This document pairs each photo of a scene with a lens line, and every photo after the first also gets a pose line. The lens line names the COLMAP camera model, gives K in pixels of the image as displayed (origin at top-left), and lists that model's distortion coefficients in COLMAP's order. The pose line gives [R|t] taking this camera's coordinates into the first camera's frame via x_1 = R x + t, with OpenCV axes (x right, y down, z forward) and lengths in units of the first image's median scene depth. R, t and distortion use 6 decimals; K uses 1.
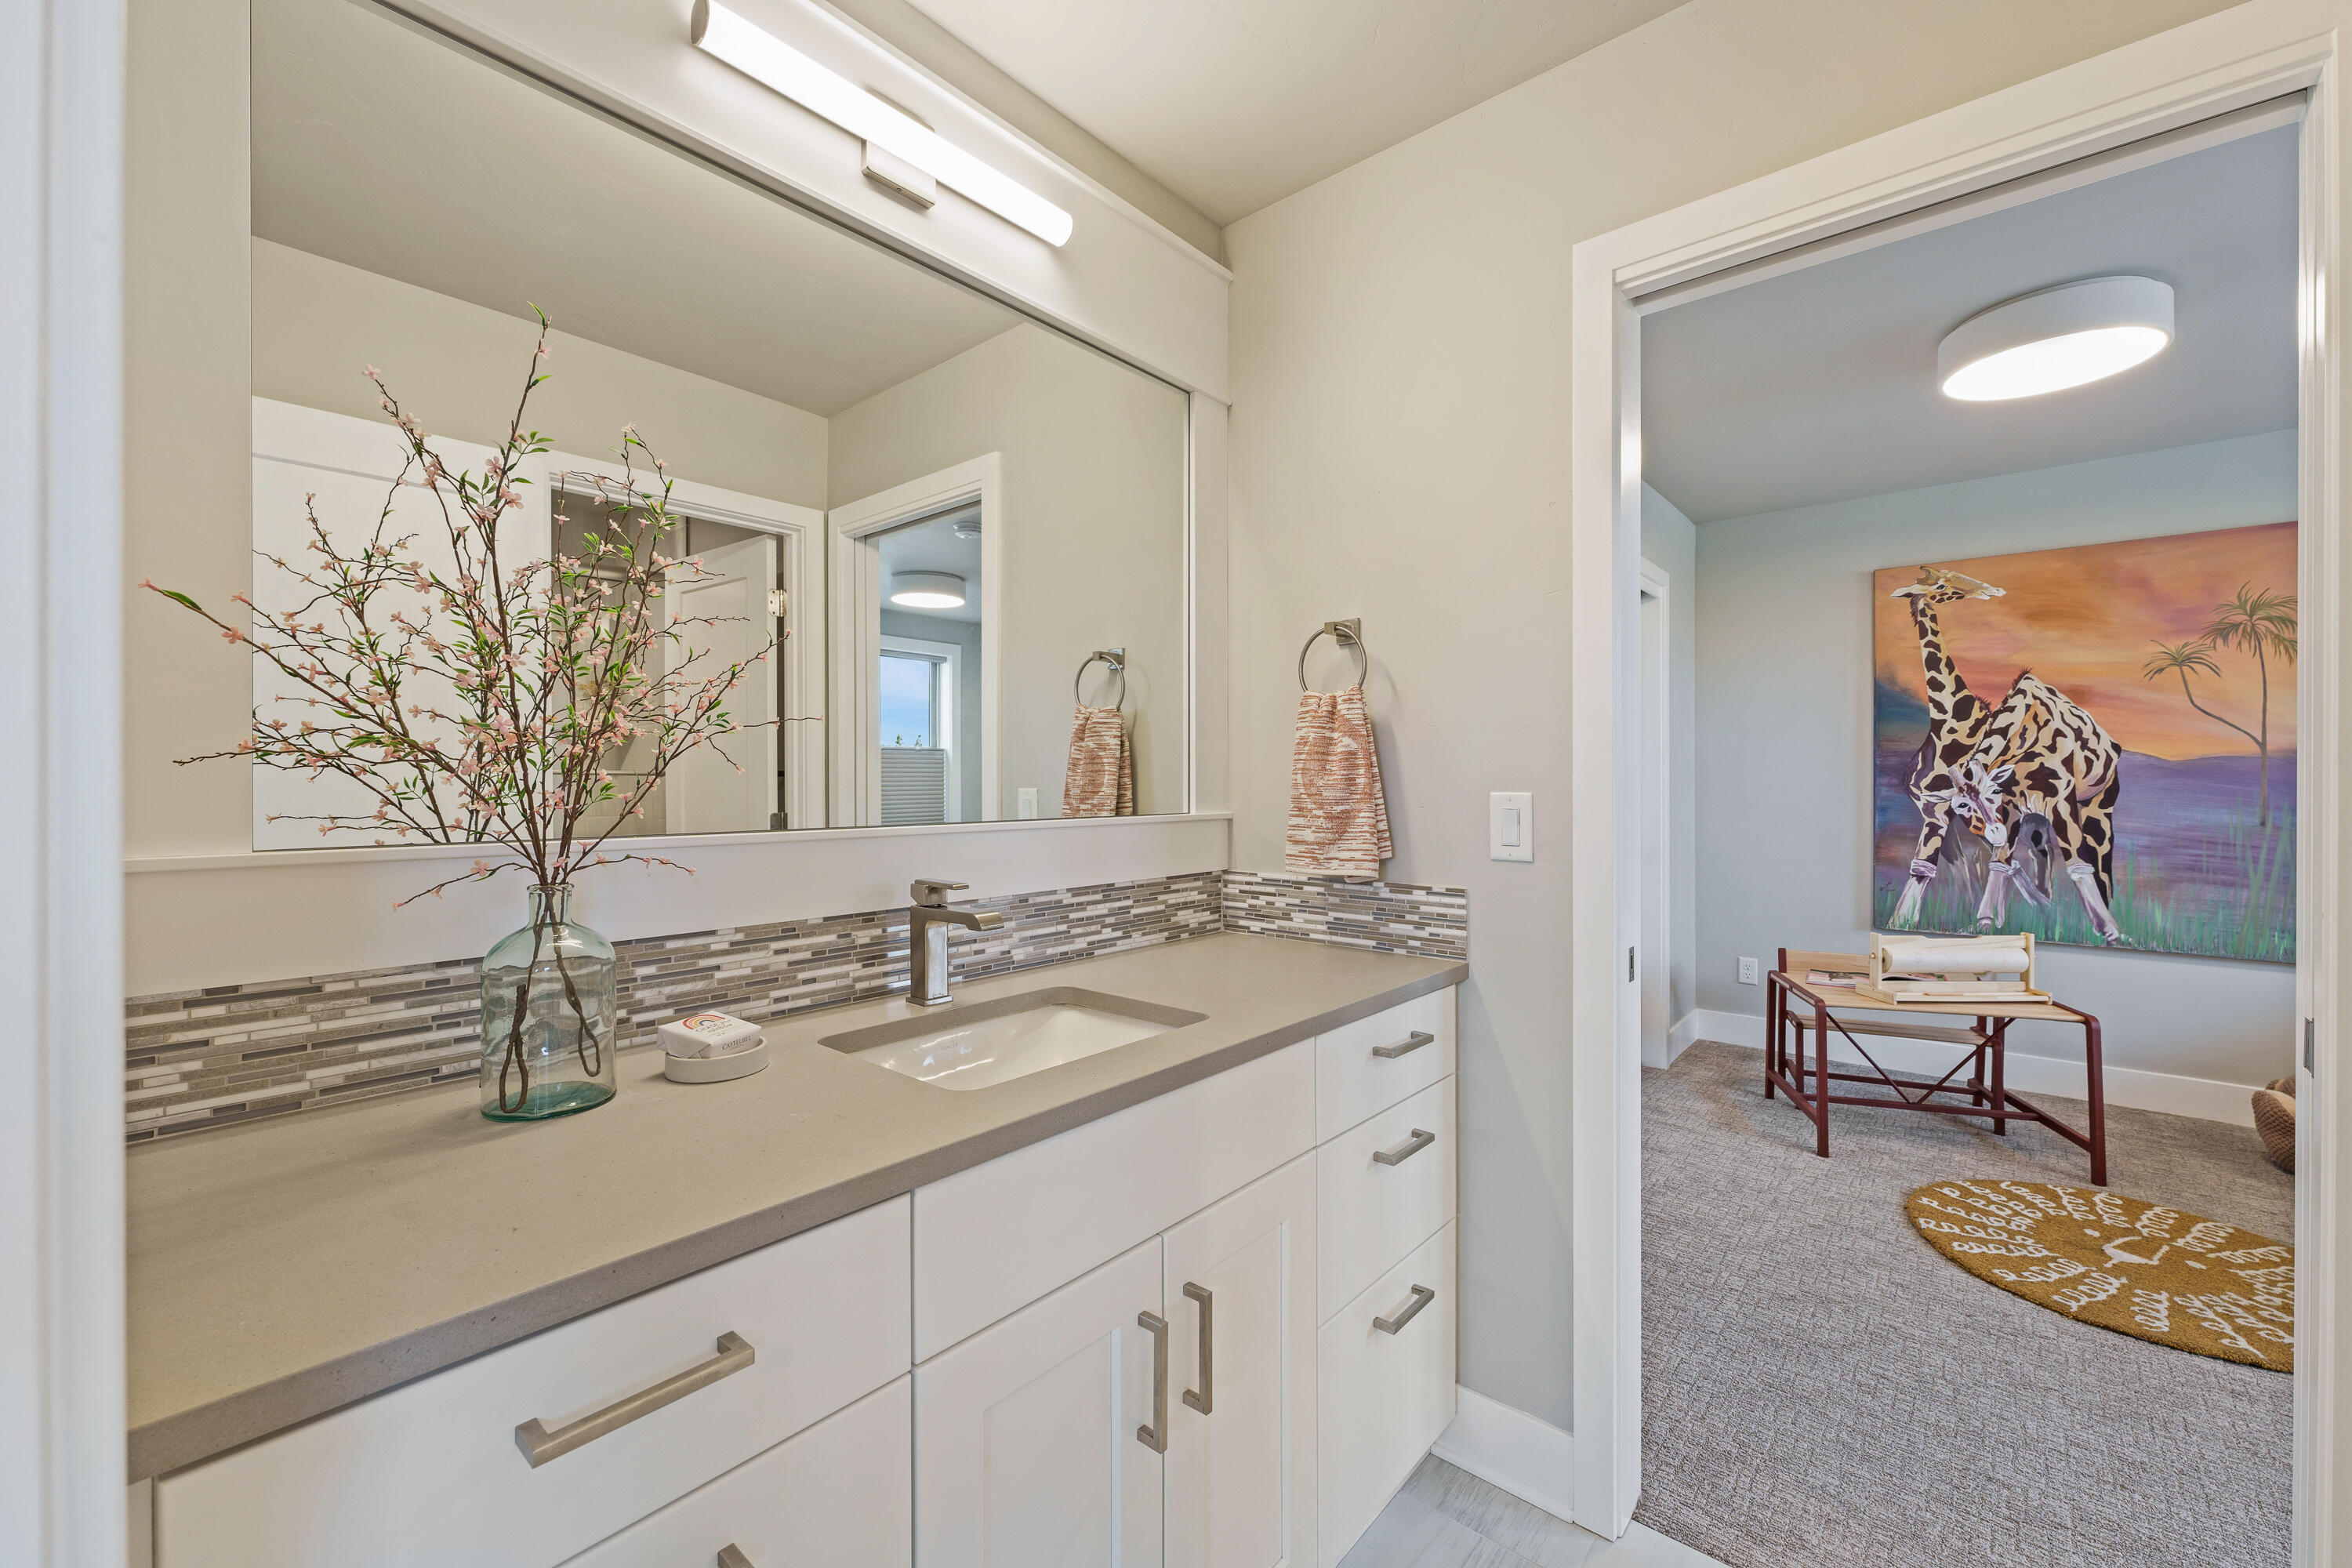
lens RADIAL K [[965.7, 0, 1157.1], [0, 965.7, 781.5], [0, 0, 1]] dist [0.001683, 0.000755]
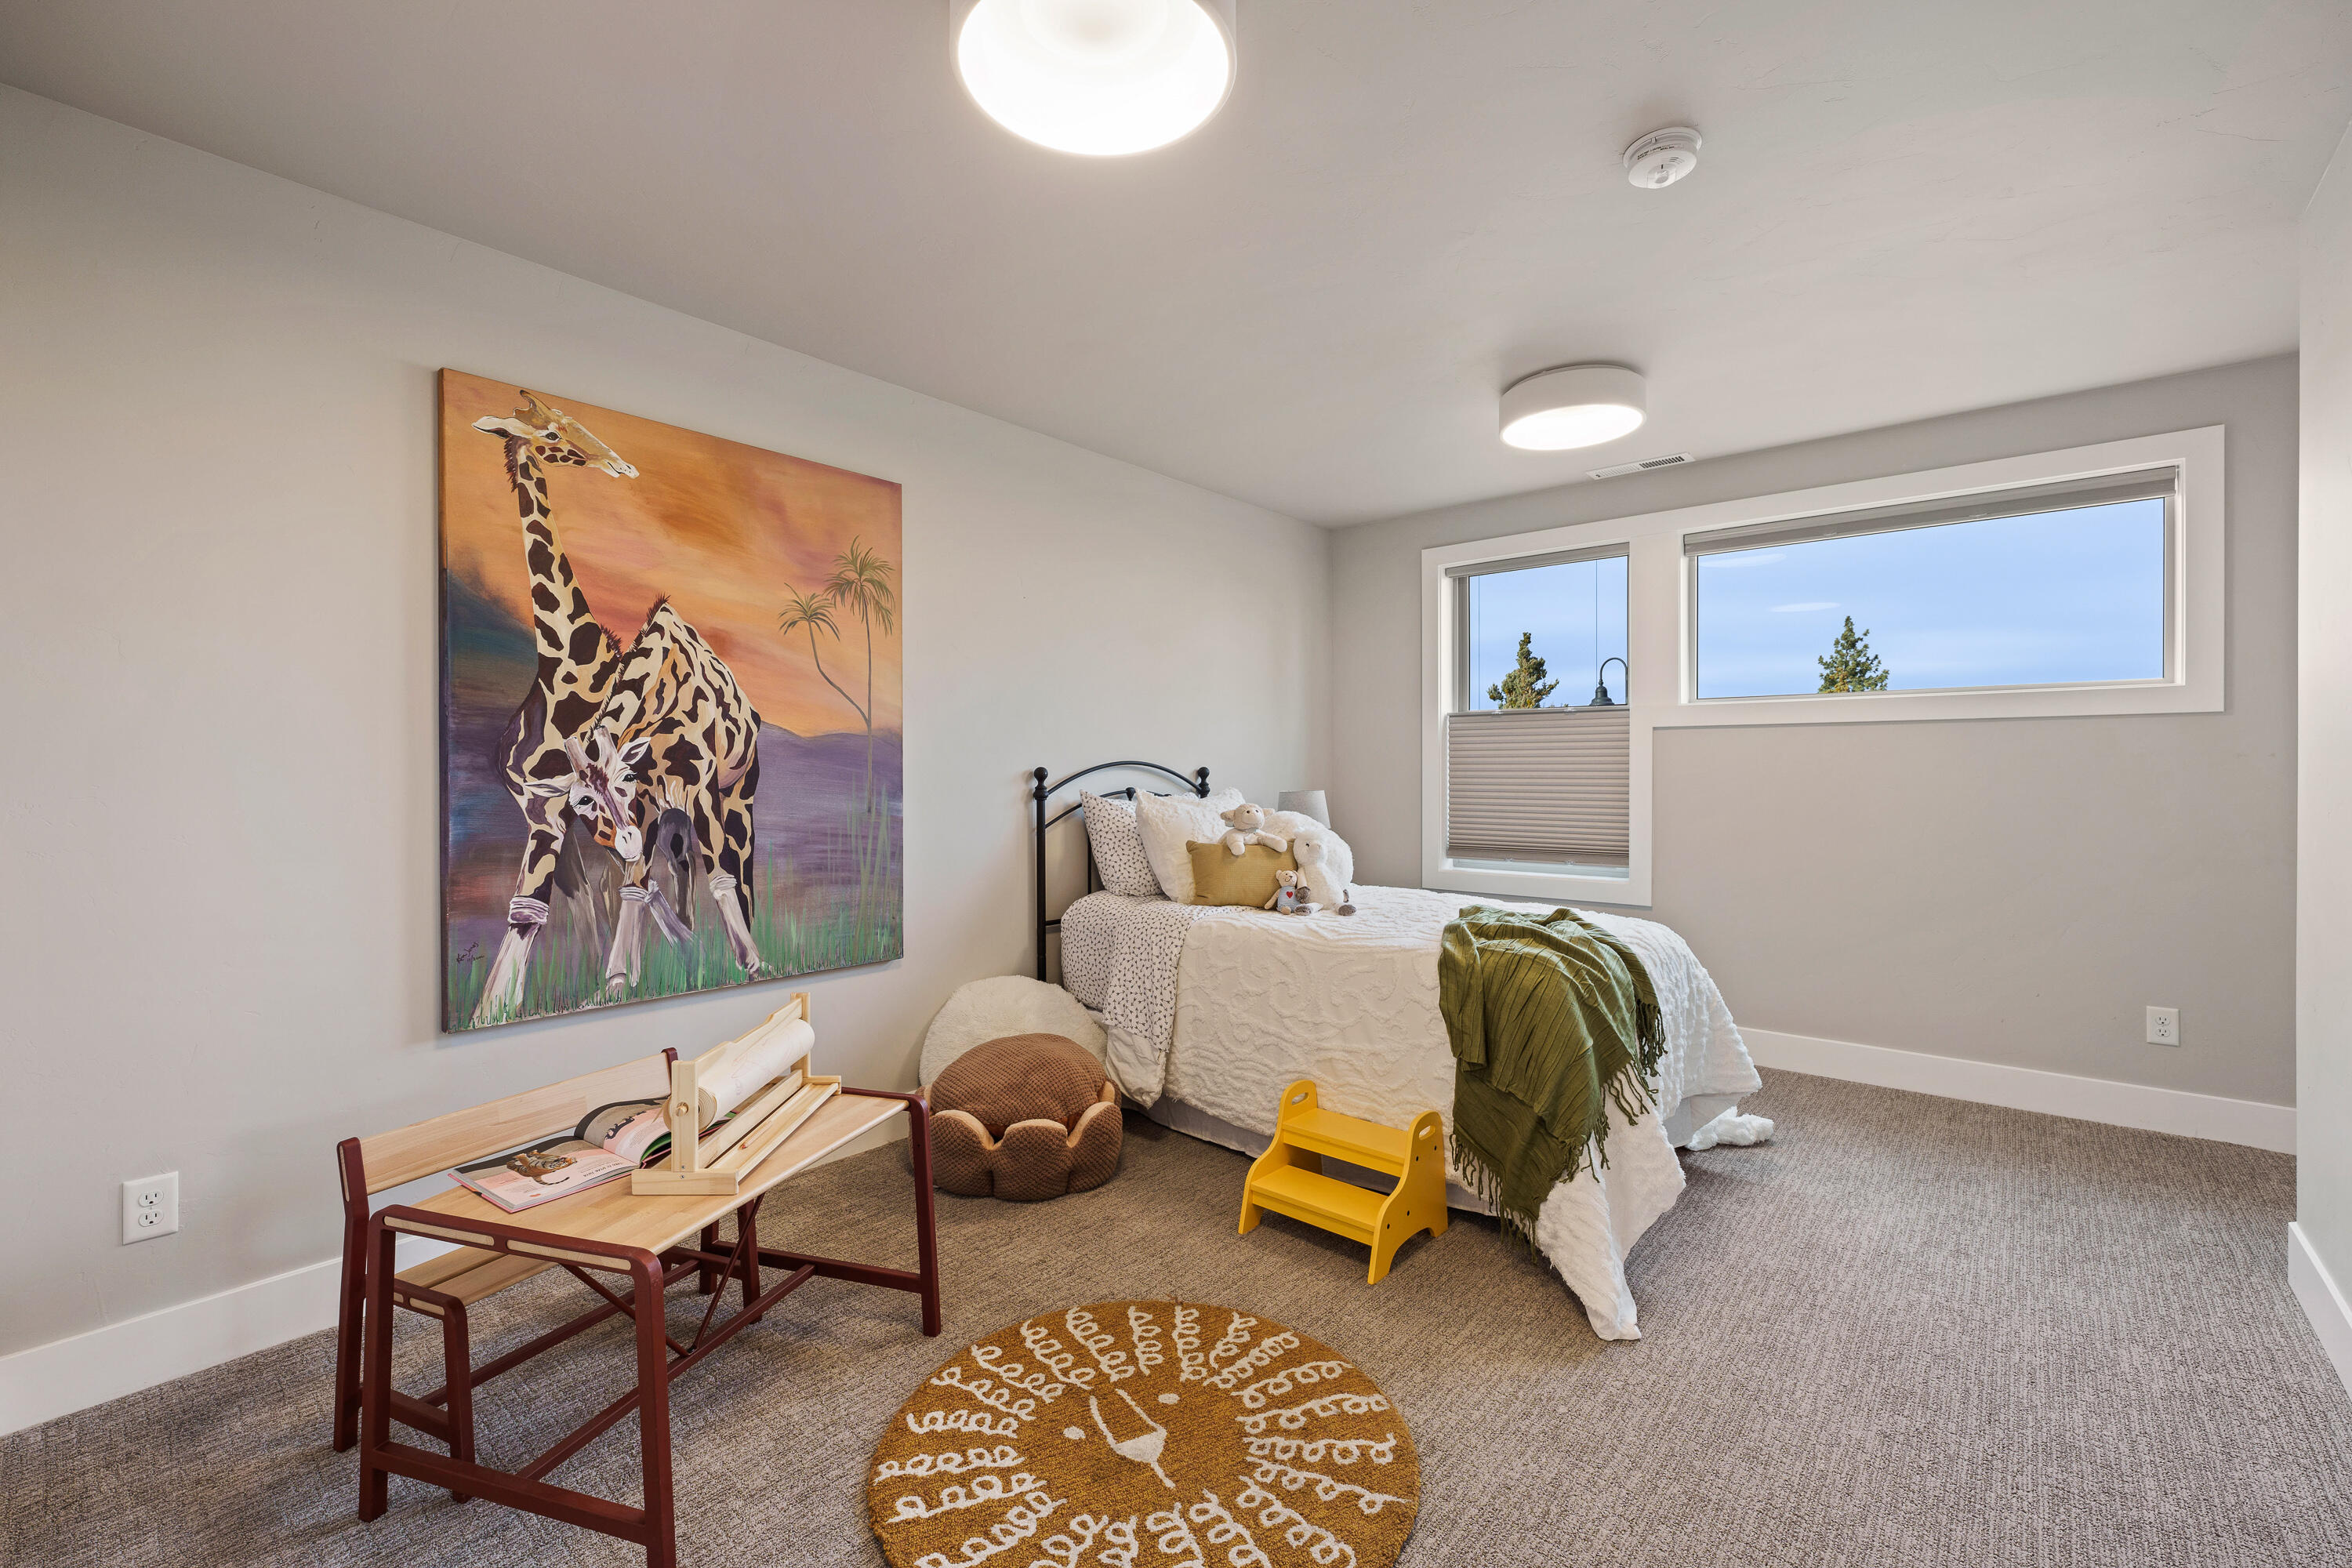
lens RADIAL K [[985.9, 0, 1178.9], [0, 985.9, 777.9], [0, 0, 1]] dist [-0.003408, -0.000091]
pose [[-0.016330, -0.004667, 0.999856, 0.209443], [0.007096, 0.999963, 0.004784, 0.010602], [-0.999841, 0.007173, -0.016297, 0.668845]]
